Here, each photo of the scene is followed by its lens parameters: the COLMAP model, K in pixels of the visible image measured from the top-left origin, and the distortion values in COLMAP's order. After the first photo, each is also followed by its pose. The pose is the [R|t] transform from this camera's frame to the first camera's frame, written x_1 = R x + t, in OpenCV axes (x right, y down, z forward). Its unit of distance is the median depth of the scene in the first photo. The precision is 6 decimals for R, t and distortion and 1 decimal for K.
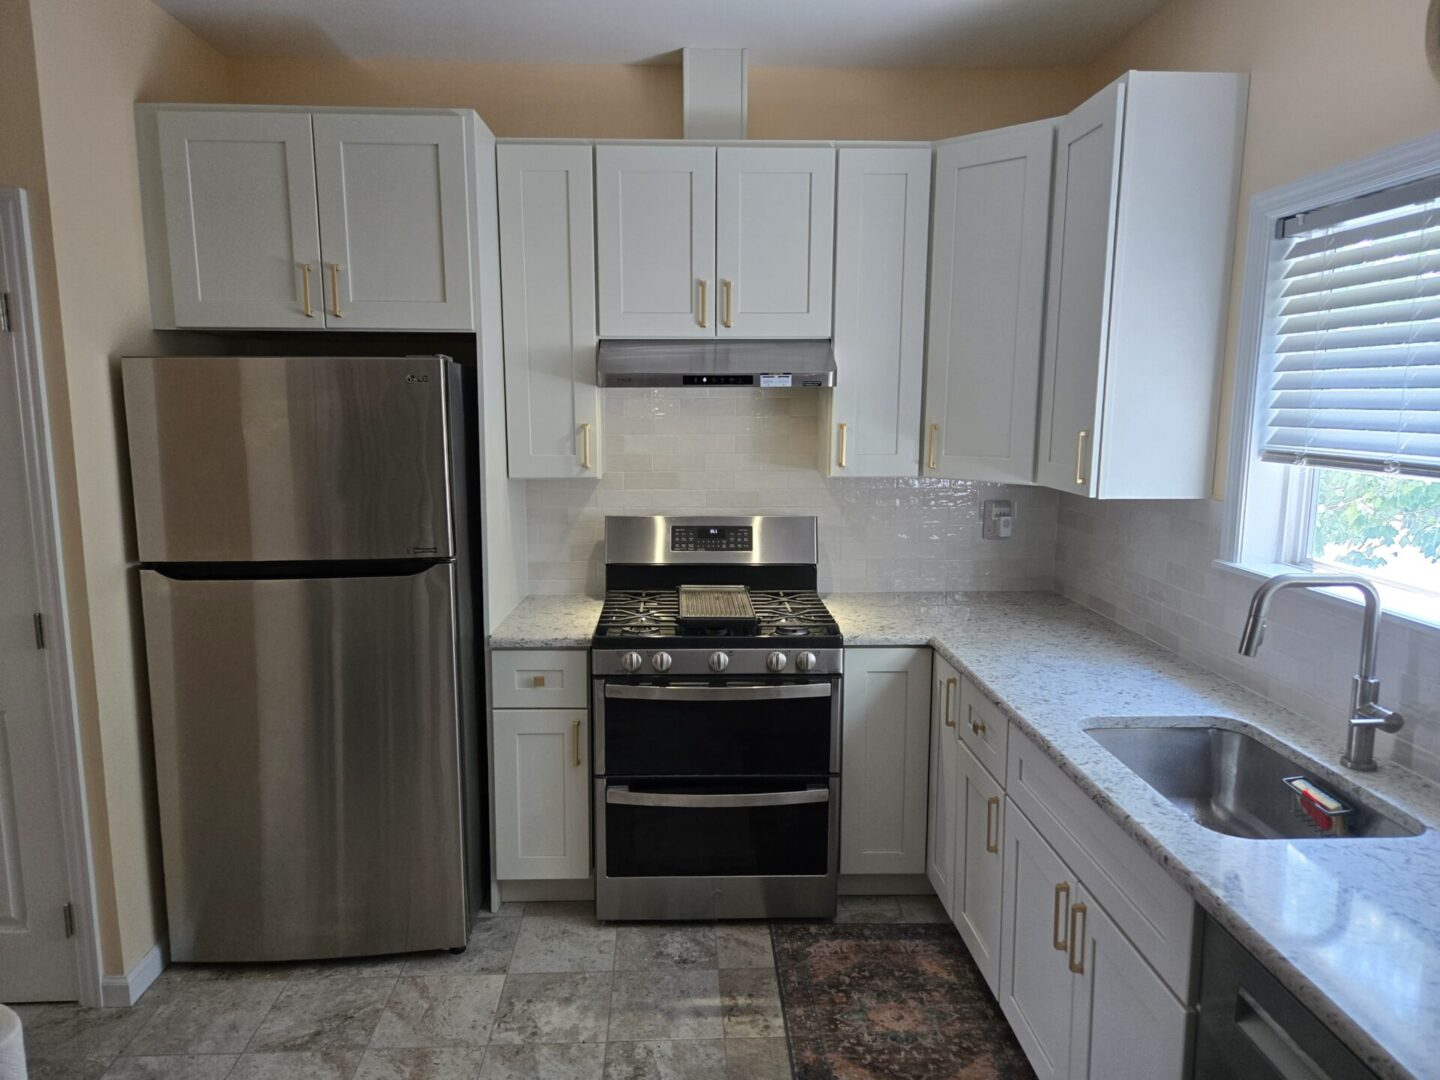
lens RADIAL K [[961.9, 0, 720.0], [0, 961.9, 540.0], [0, 0, 1]] dist [0.088213, -0.060288]
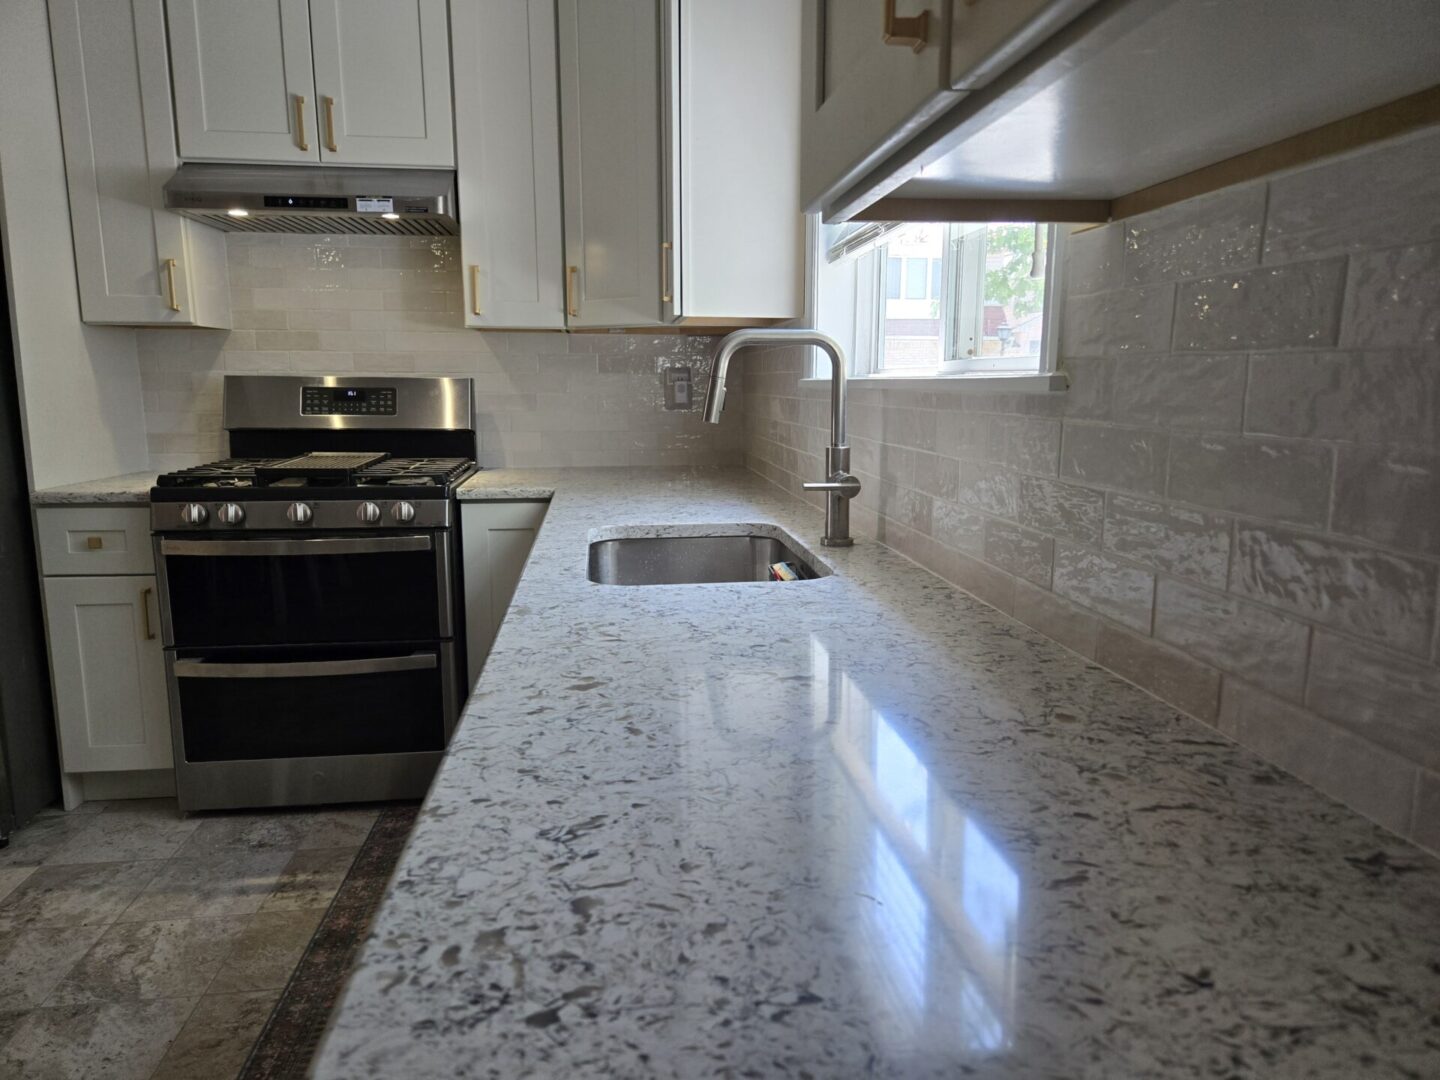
lens RADIAL K [[961.9, 0, 720.0], [0, 961.9, 540.0], [0, 0, 1]] dist [0.088213, -0.060288]
pose [[0.997177, -0.016375, 0.073281, 0.308072], [0.015240, 0.999756, 0.016018, 0.136647], [-0.073525, -0.014856, 0.997183, 0.068840]]
